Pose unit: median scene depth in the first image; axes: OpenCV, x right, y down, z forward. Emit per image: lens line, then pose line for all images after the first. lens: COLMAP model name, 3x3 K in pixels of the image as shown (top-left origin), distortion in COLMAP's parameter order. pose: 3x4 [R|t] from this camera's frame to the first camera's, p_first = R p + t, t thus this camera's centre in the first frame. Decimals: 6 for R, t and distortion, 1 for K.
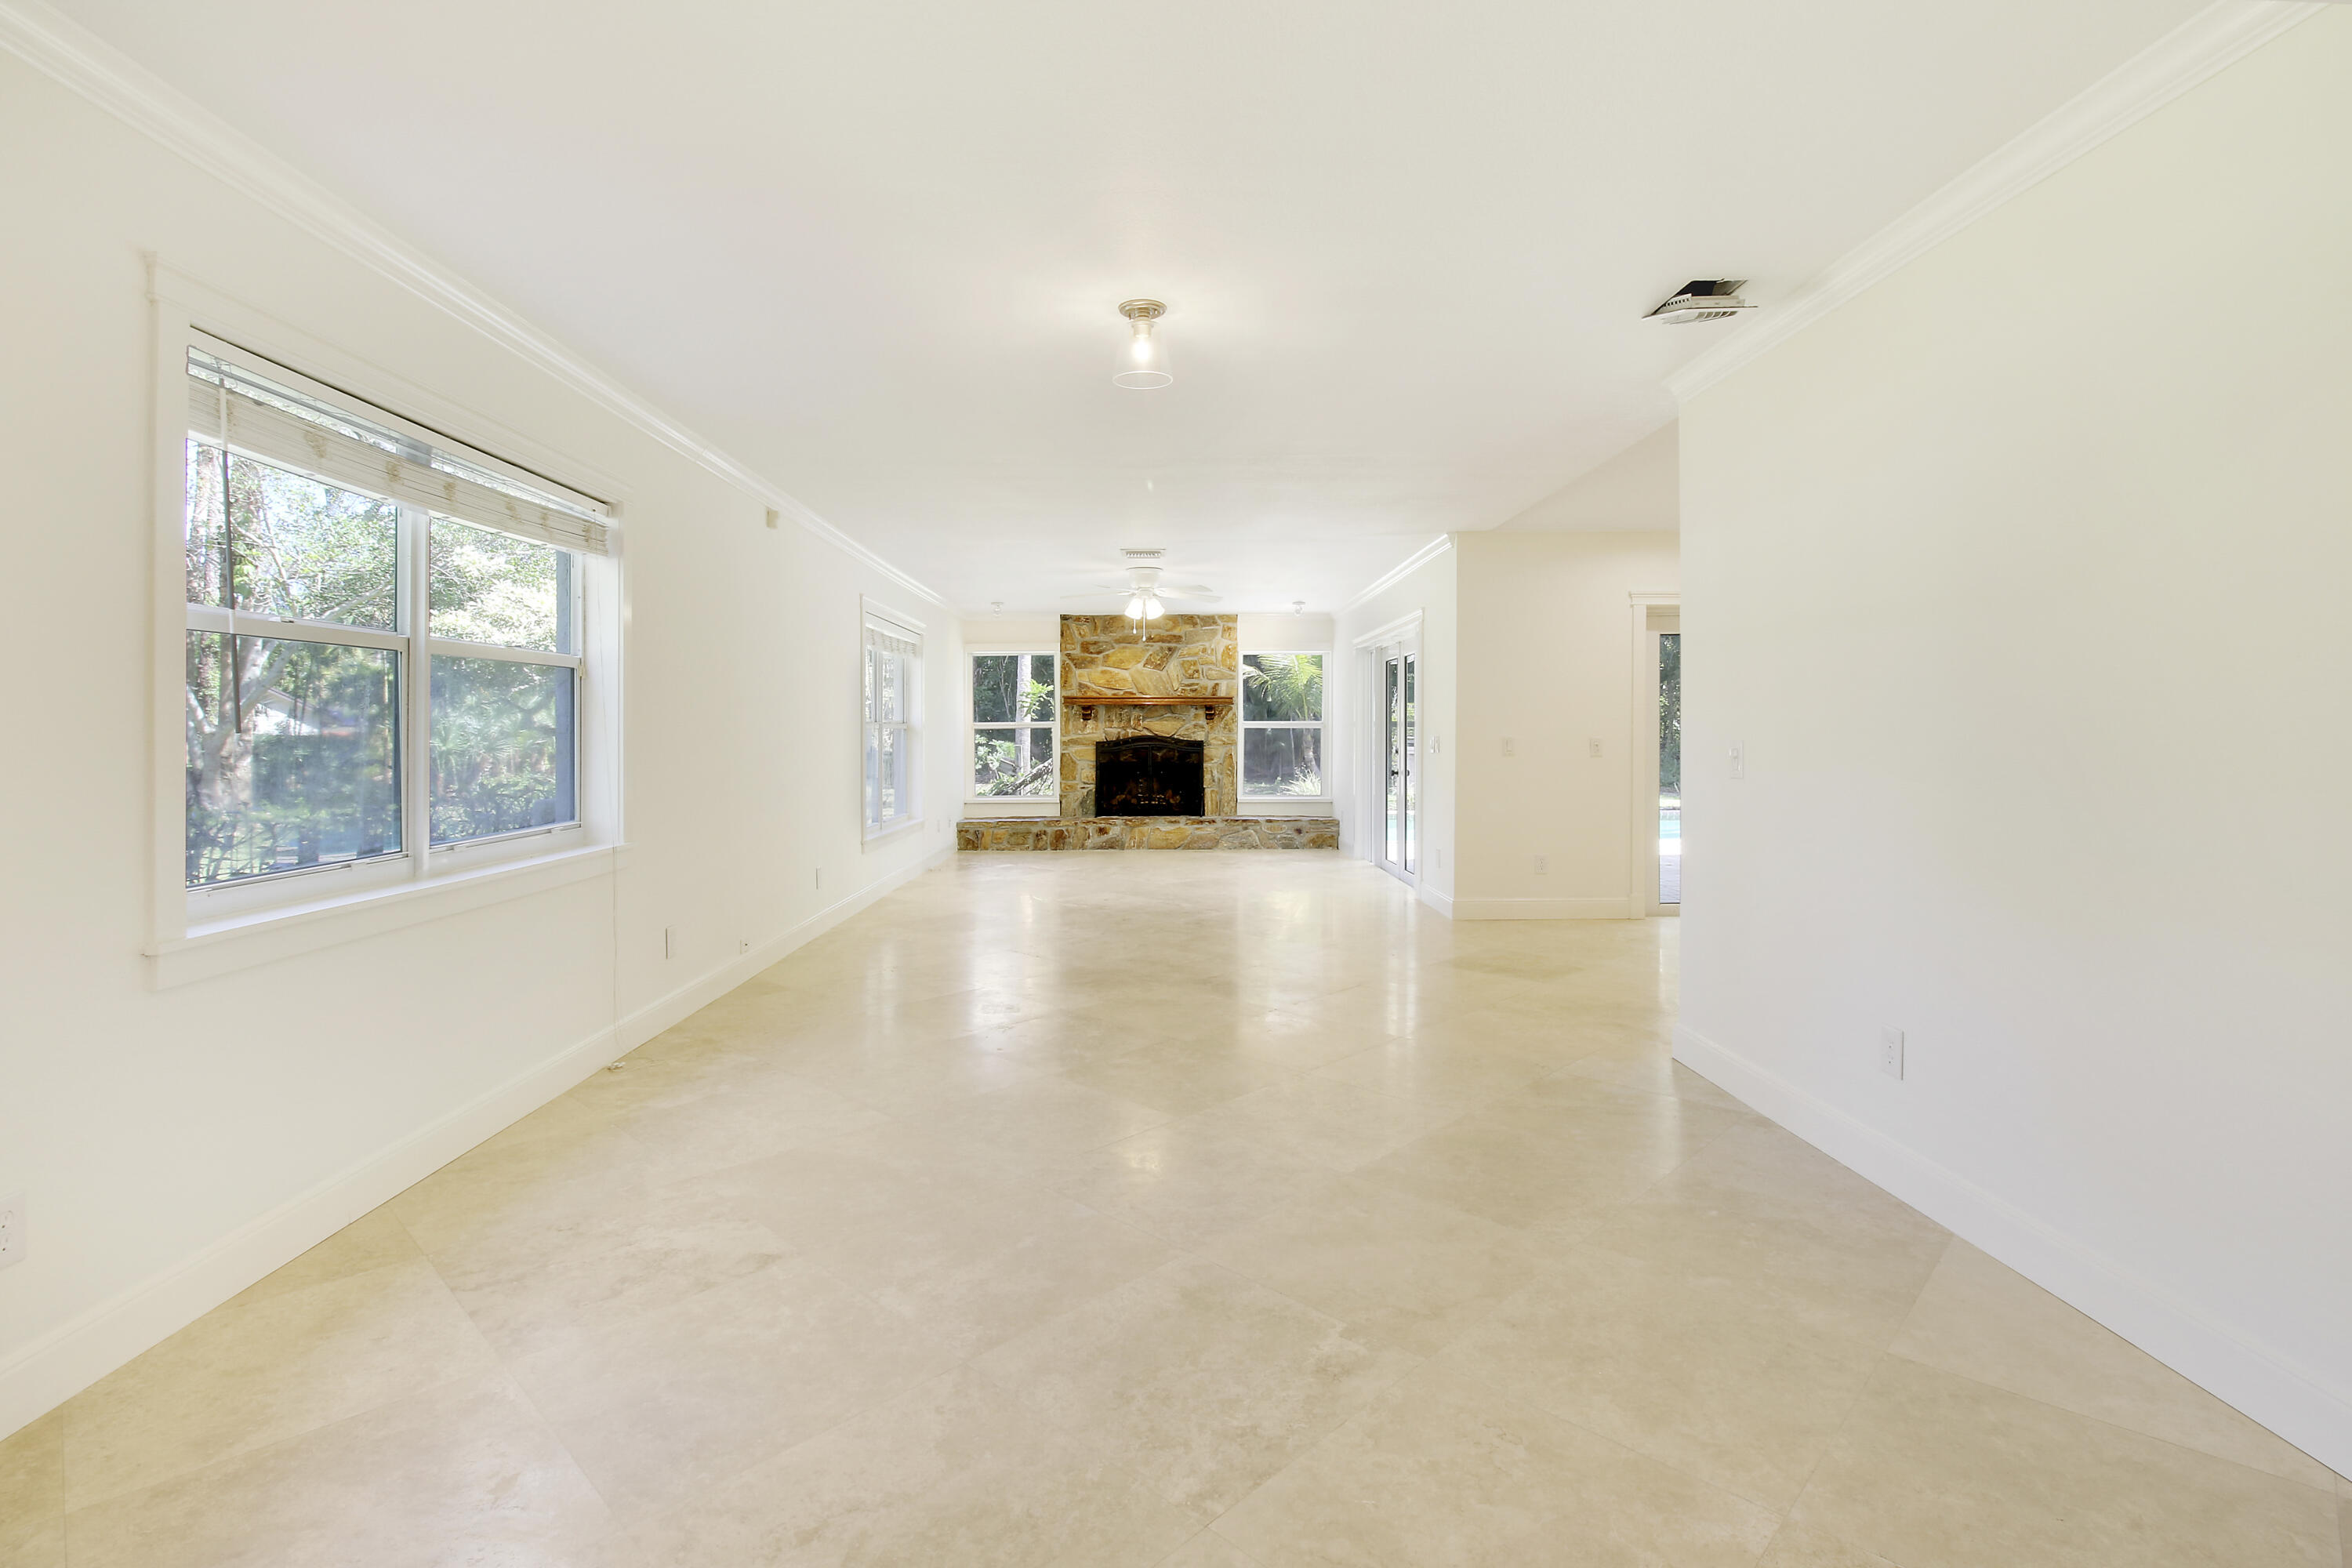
lens RADIAL K [[1084.1, 0, 1180.6], [0, 1084.1, 744.6], [0, 0, 1]] dist [0.000473, -0.000043]
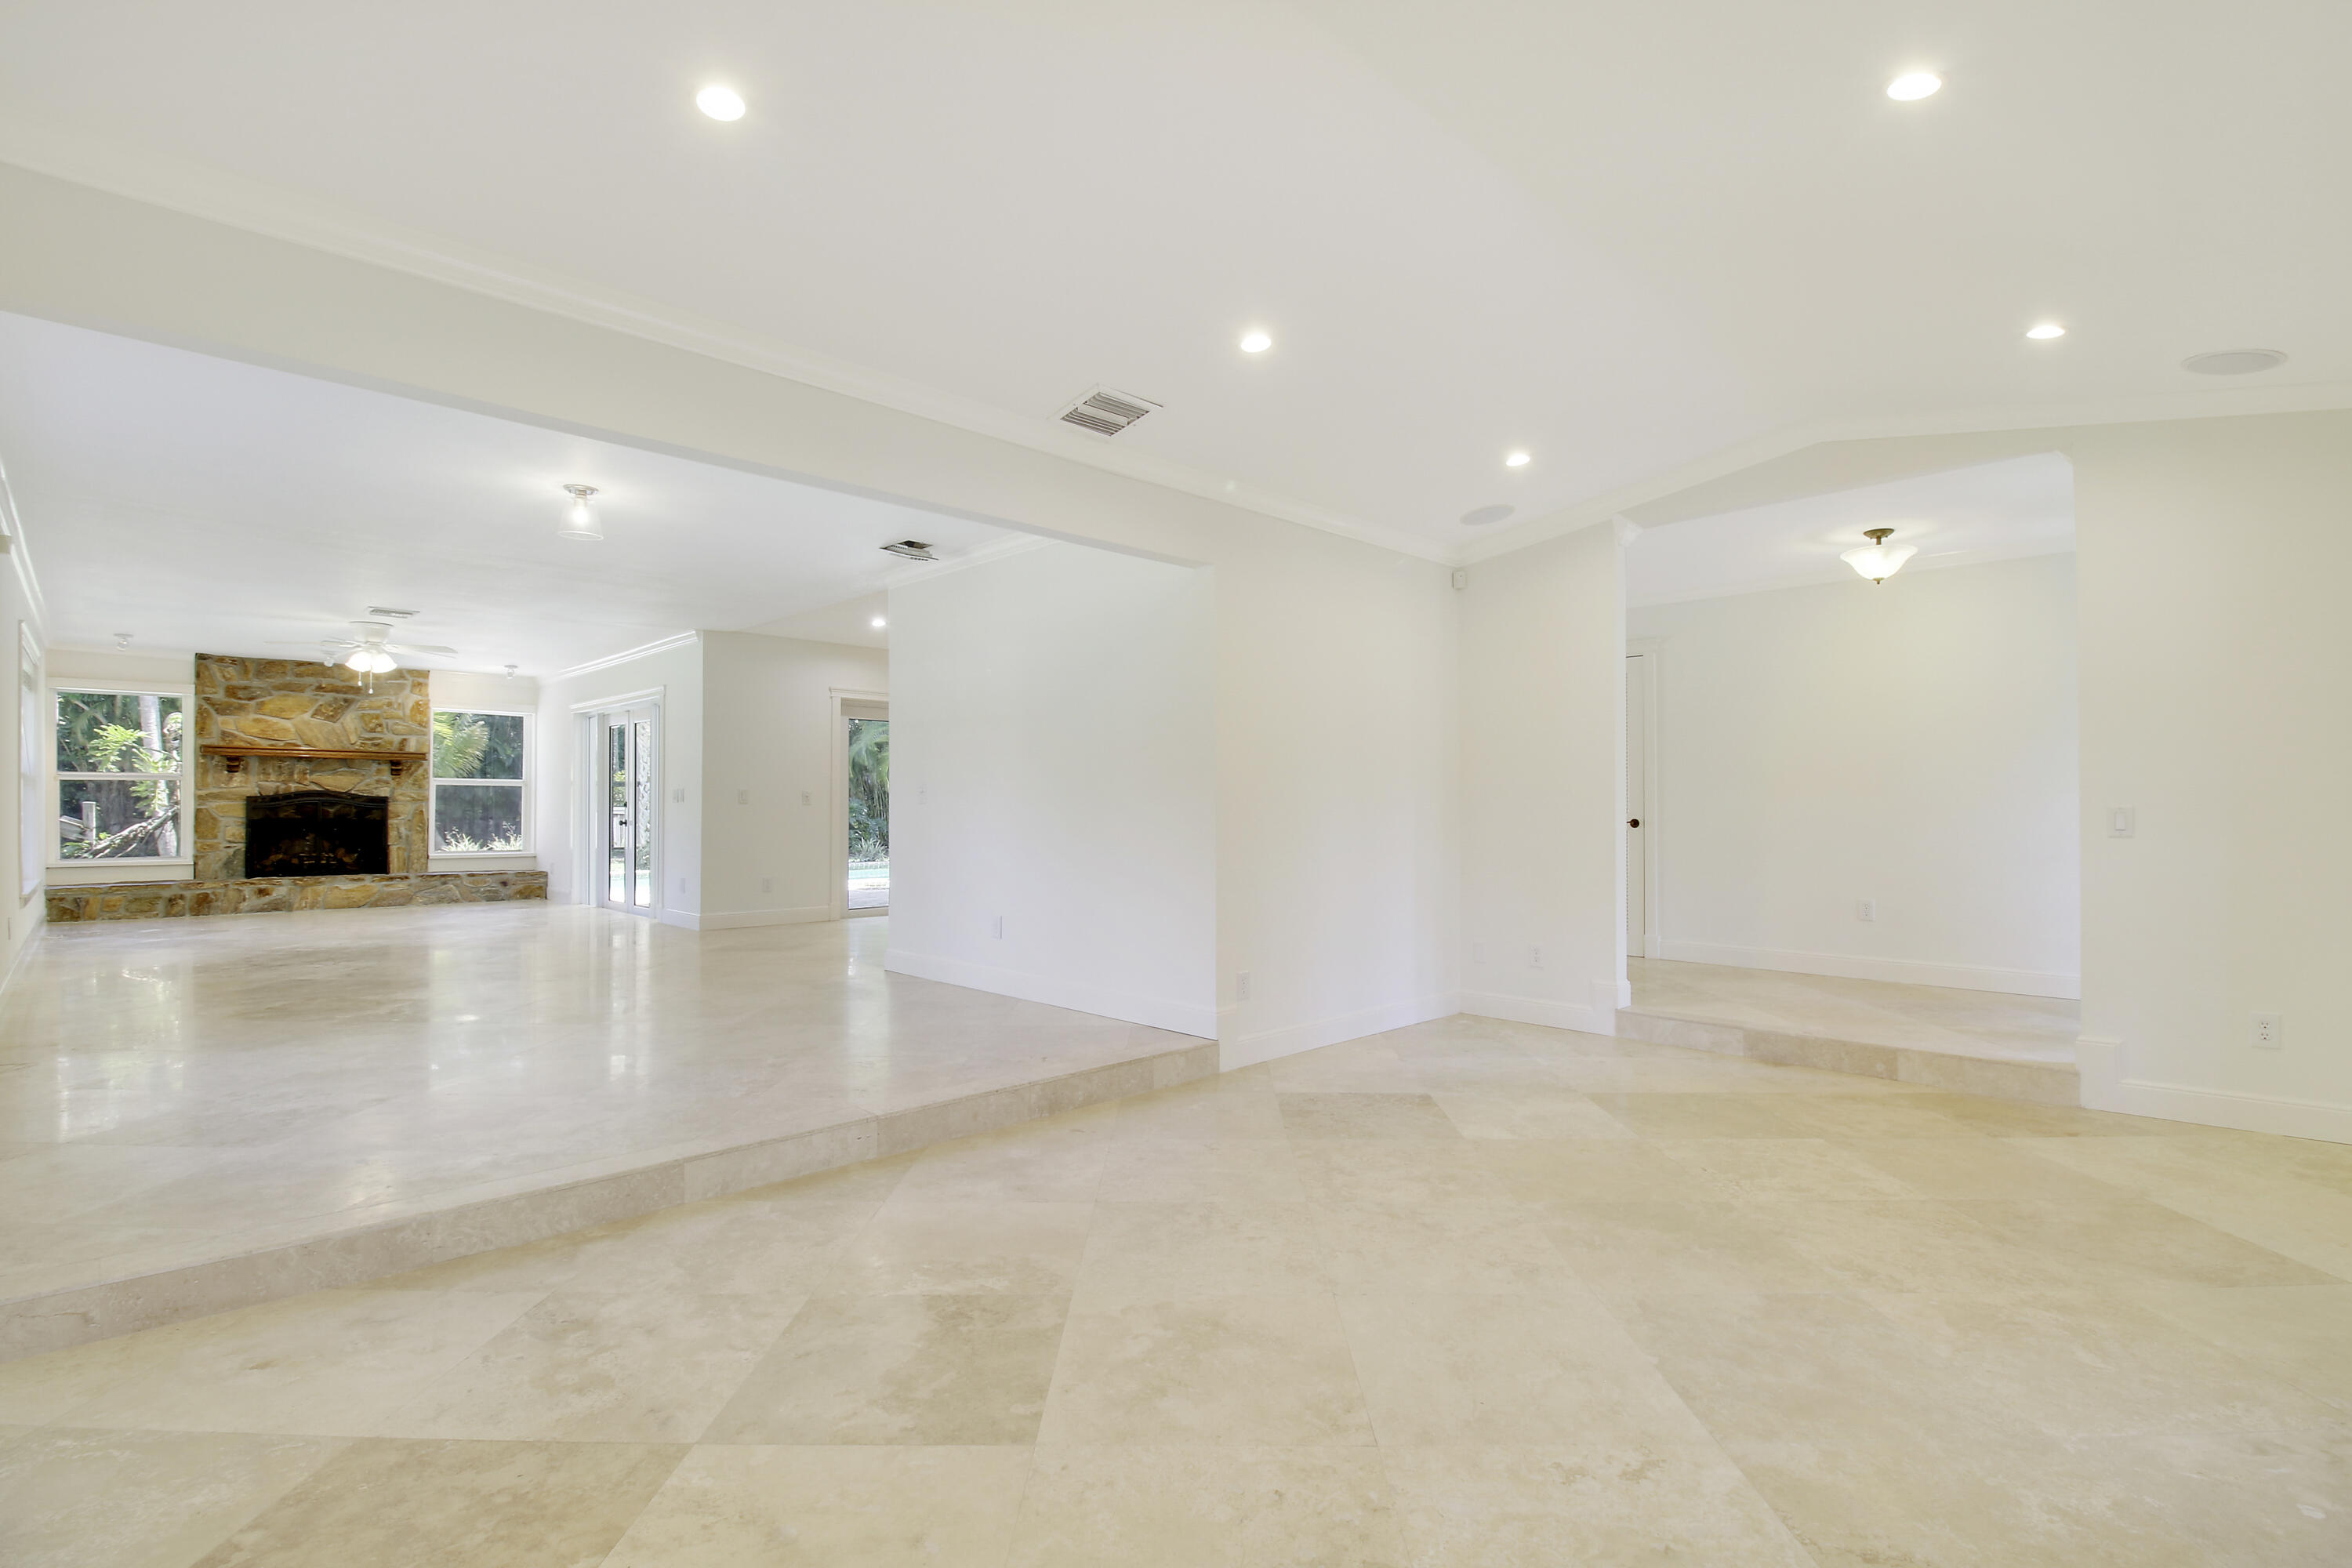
lens RADIAL K [[1128.4, 0, 1193.8], [0, 1128.4, 798.1], [0, 0, 1]] dist [0.005017, -0.013867]
pose [[0.717729, 0.011589, 0.696227, -0.164666], [0.003535, 0.999788, -0.020286, 0.020862], [-0.696314, 0.017022, 0.717535, -0.232855]]
